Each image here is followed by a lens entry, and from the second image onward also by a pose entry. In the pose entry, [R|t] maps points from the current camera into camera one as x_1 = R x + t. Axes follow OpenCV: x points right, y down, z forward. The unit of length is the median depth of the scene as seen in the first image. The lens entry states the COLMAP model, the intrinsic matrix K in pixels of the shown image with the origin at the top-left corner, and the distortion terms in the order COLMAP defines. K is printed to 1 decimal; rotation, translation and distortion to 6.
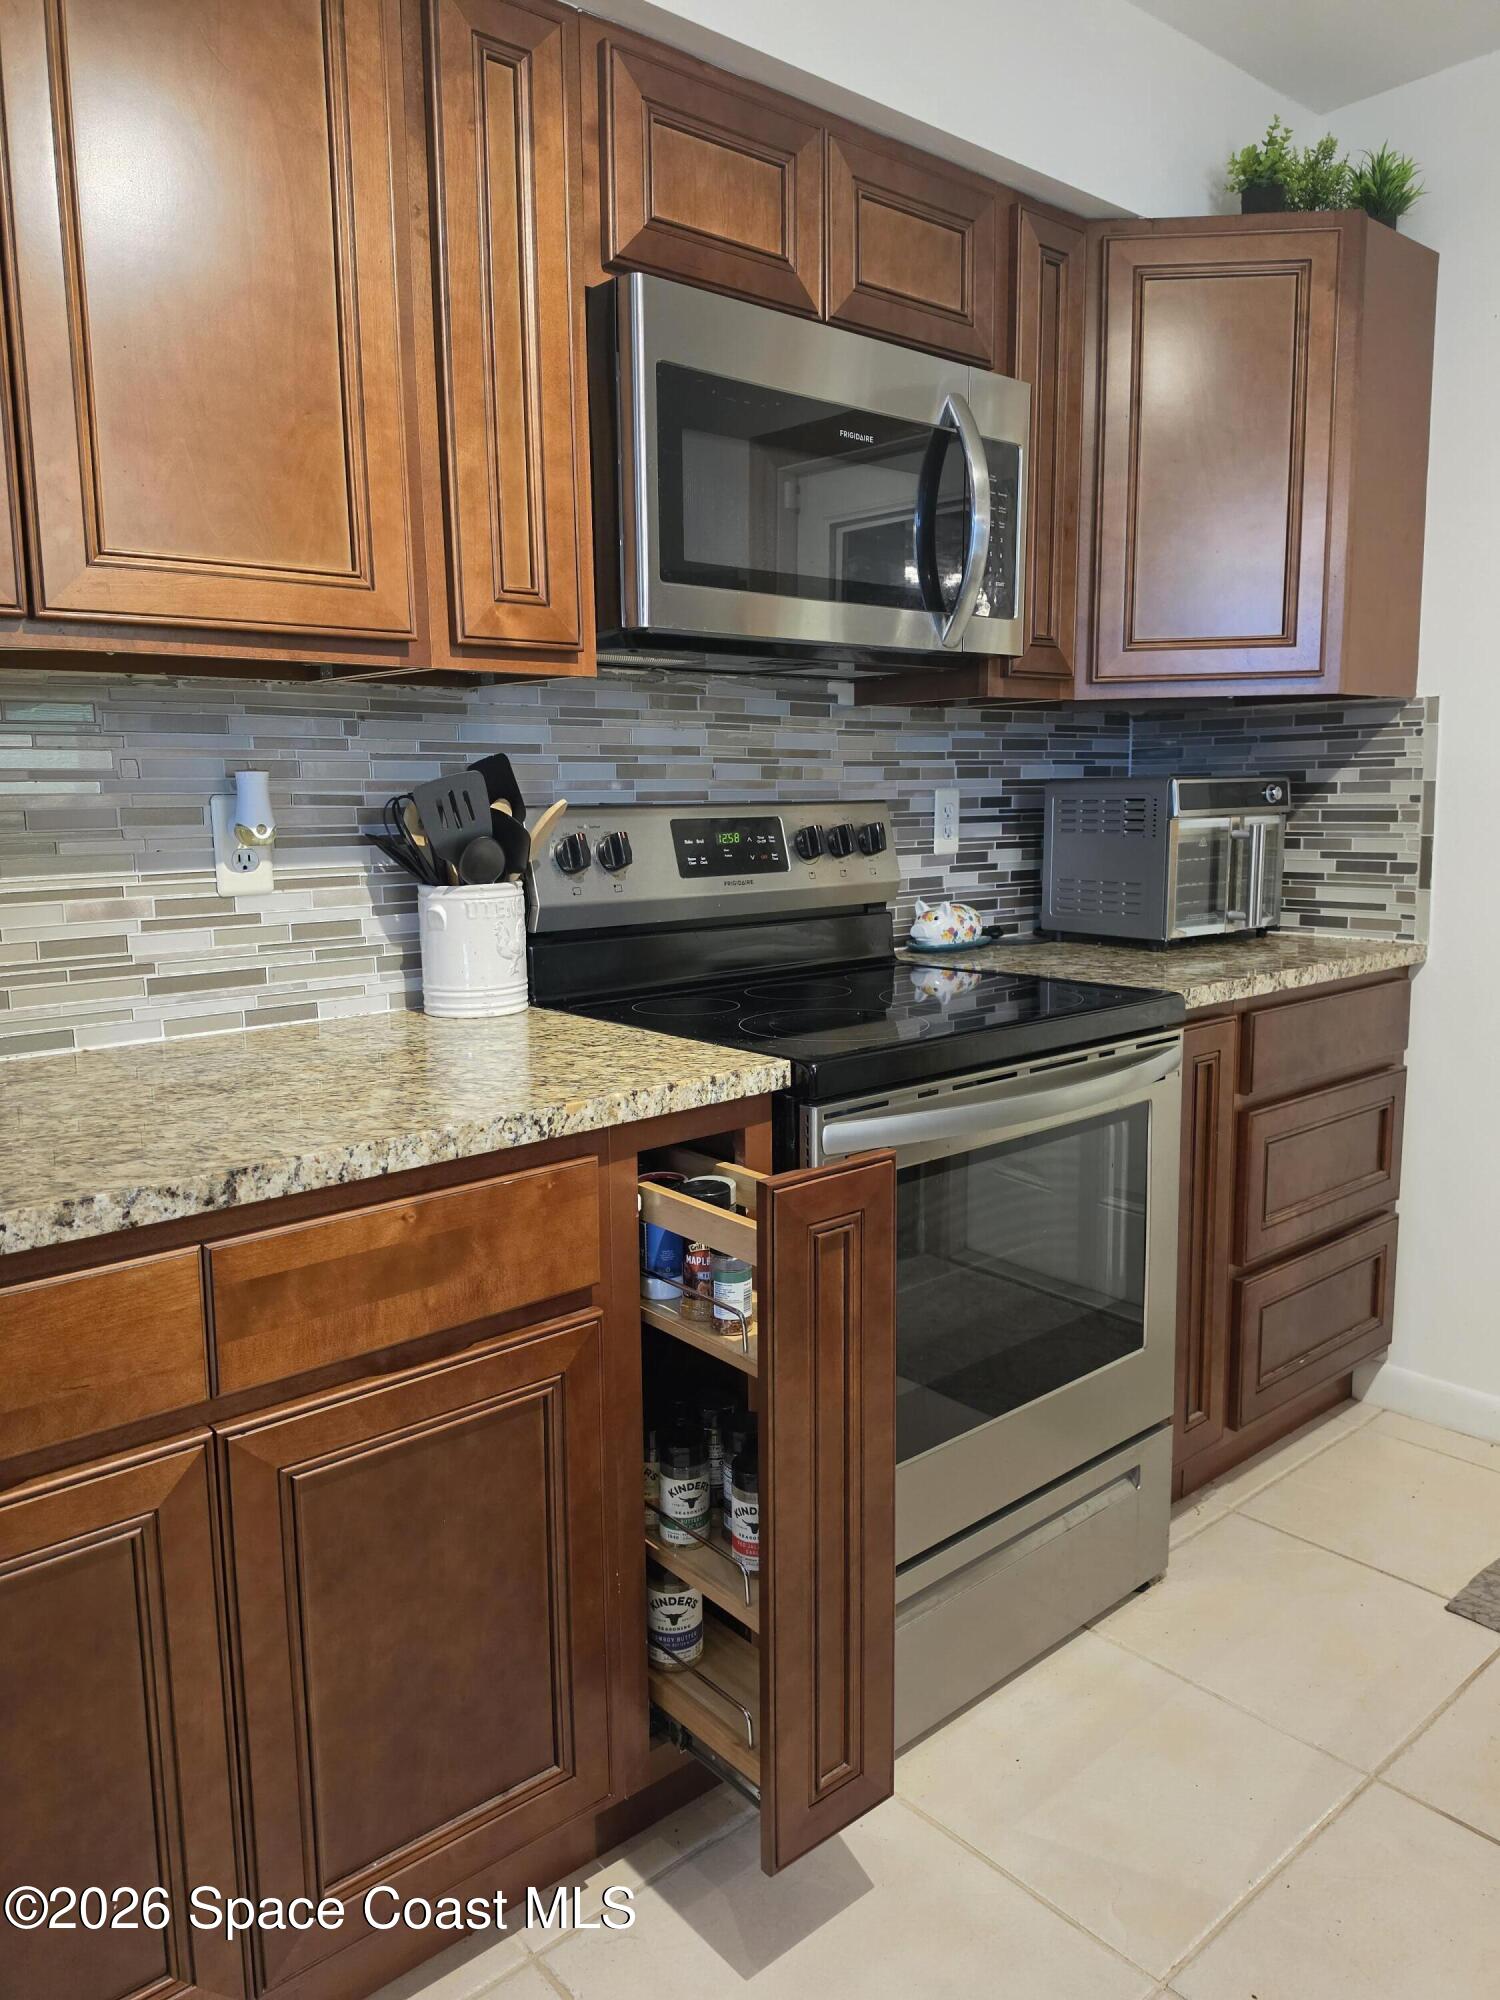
lens RADIAL K [[1382.0, 0, 757.9], [0, 1382.0, 989.3], [0, 0, 1]] dist [0.109327, -0.153956]
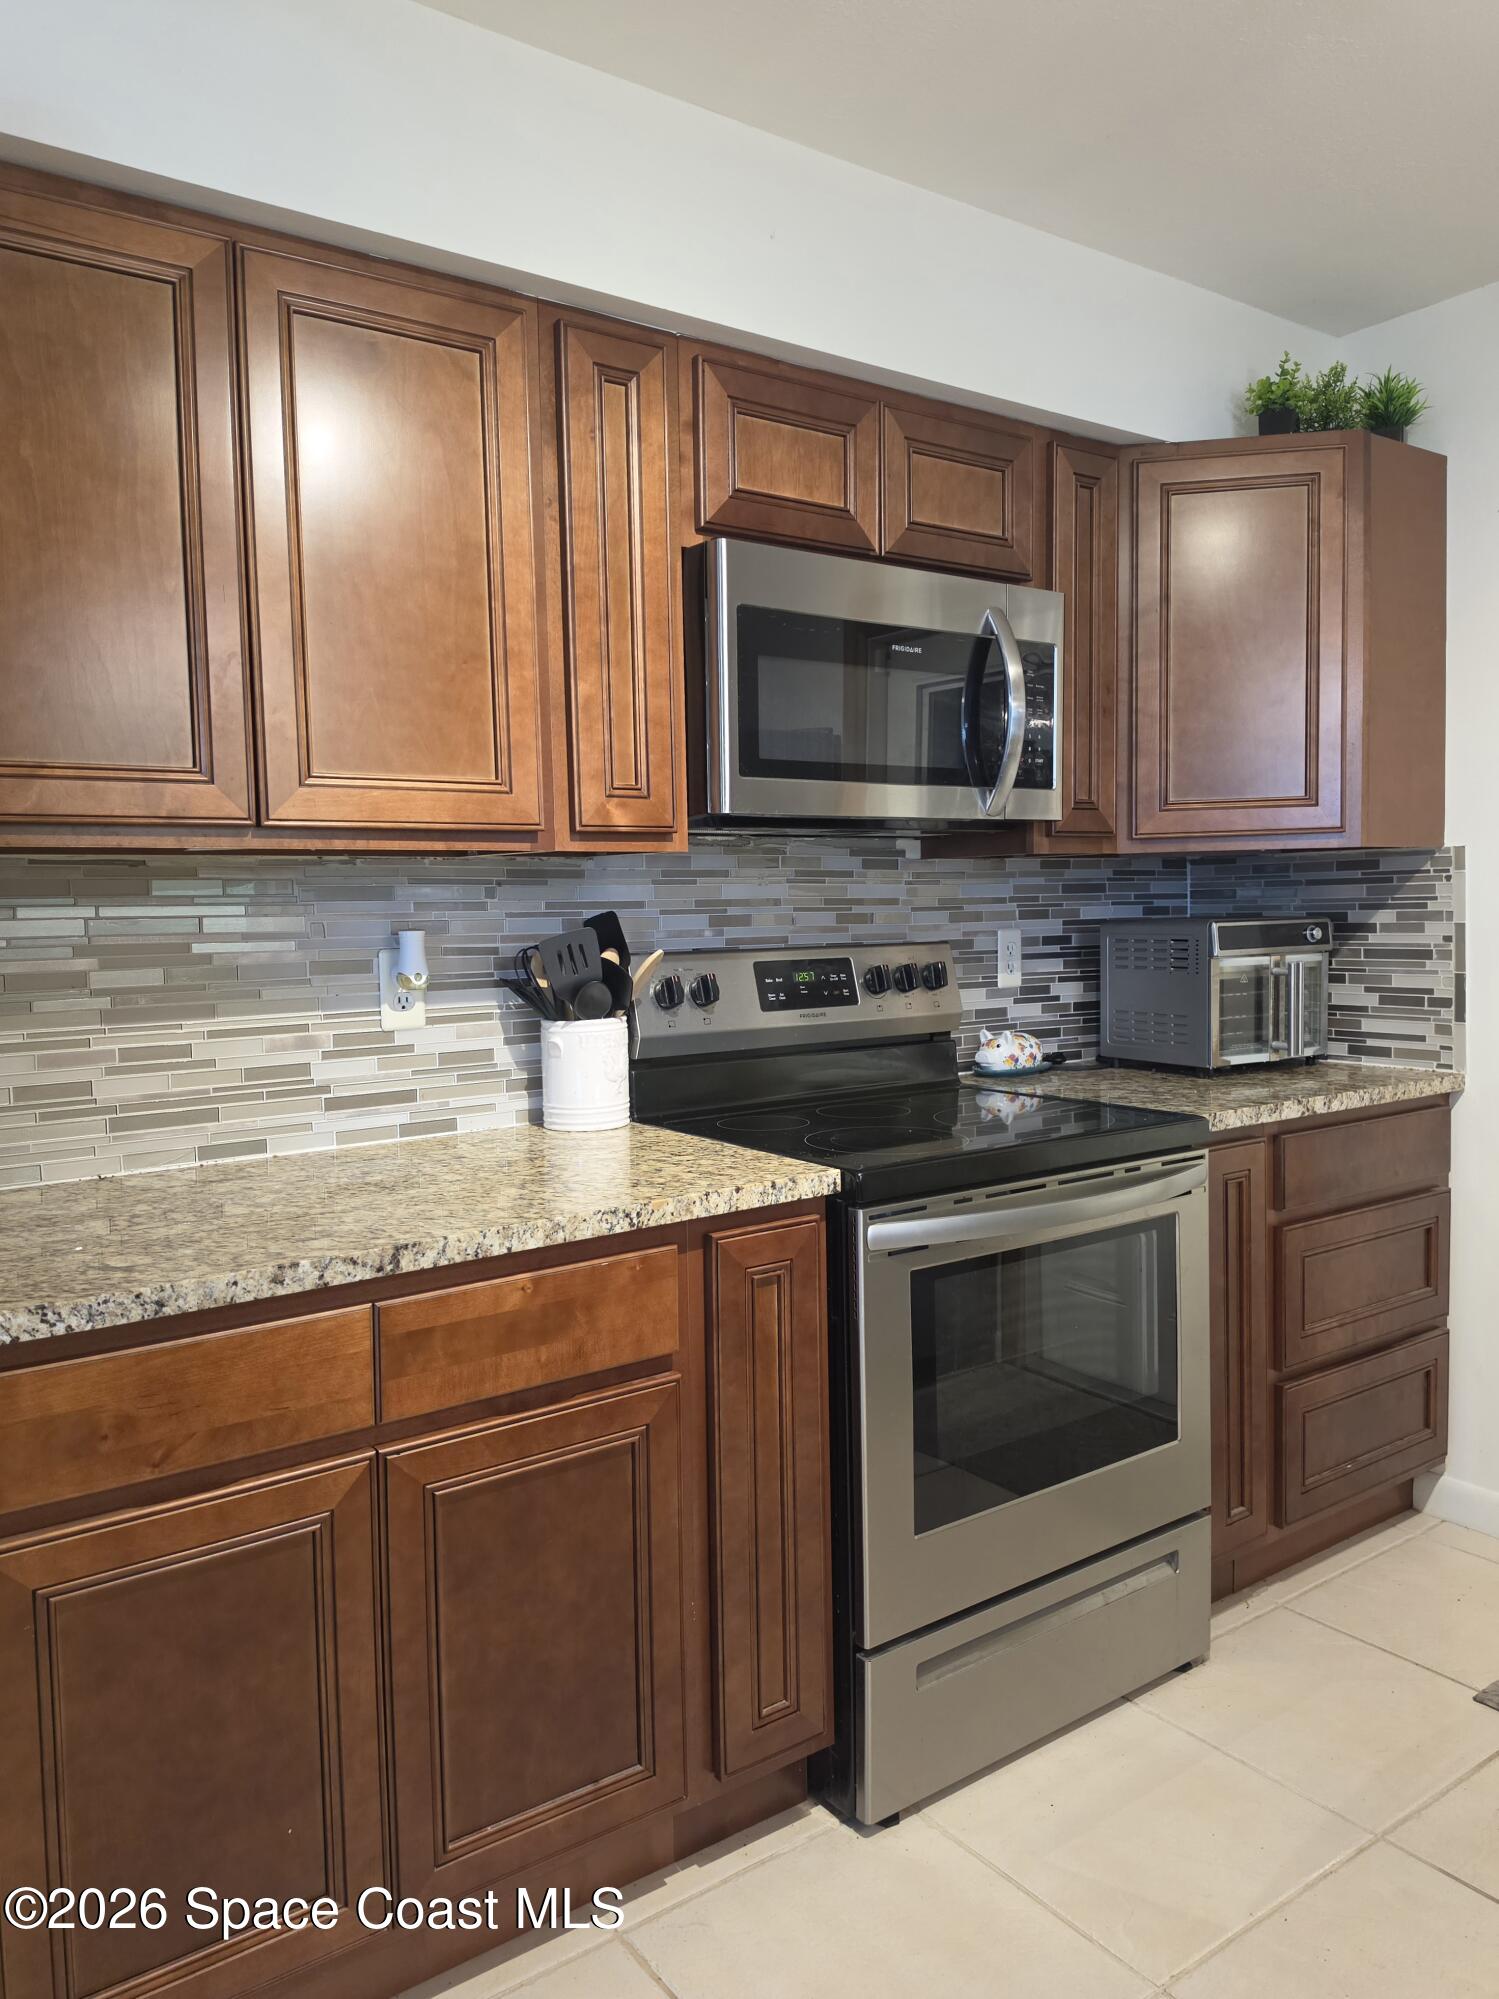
lens RADIAL K [[1417.9, 0, 749.5], [0, 1417.9, 999.5], [0, 0, 1]] dist [0.133301, -0.190700]
pose [[0.995371, 0.000833, -0.096099, 0.052588], [-0.007960, 0.997241, -0.073806, -0.003399], [0.095772, 0.074229, 0.992632, -0.201688]]
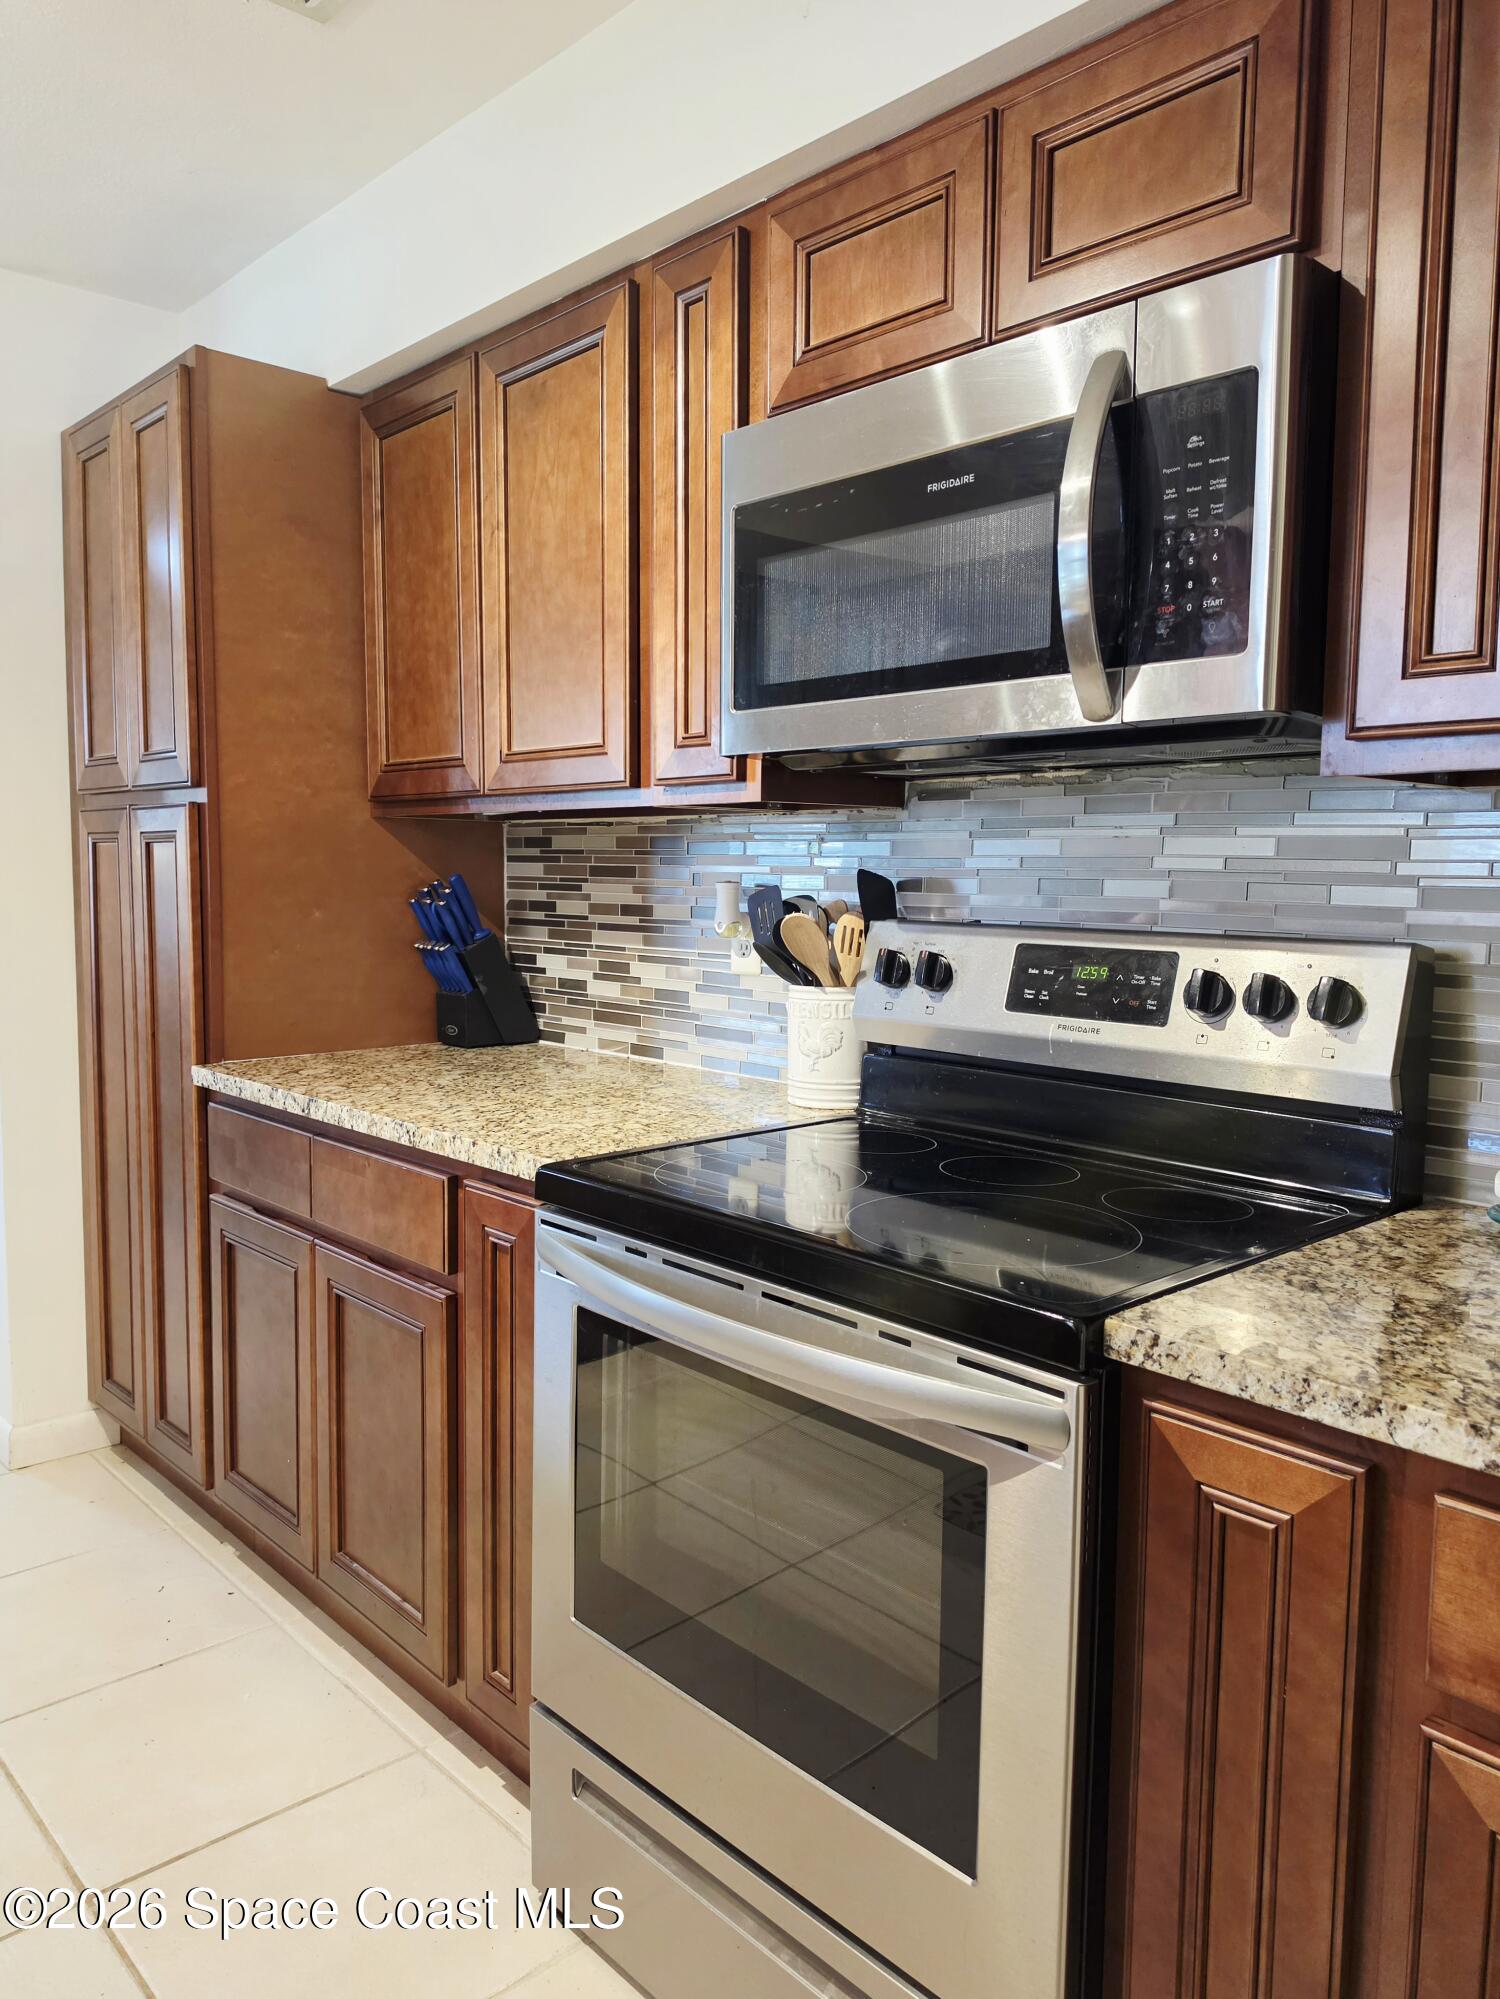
lens RADIAL K [[1417.9, 0, 750.0], [0, 1417.9, 999.5], [0, 0, 1]] dist [0.133301, -0.190700]
pose [[0.030654, 0.104312, -0.994072, 0.913931], [-0.155554, 0.982920, 0.098345, -0.166853], [0.987352, 0.151617, 0.046357, 0.892529]]
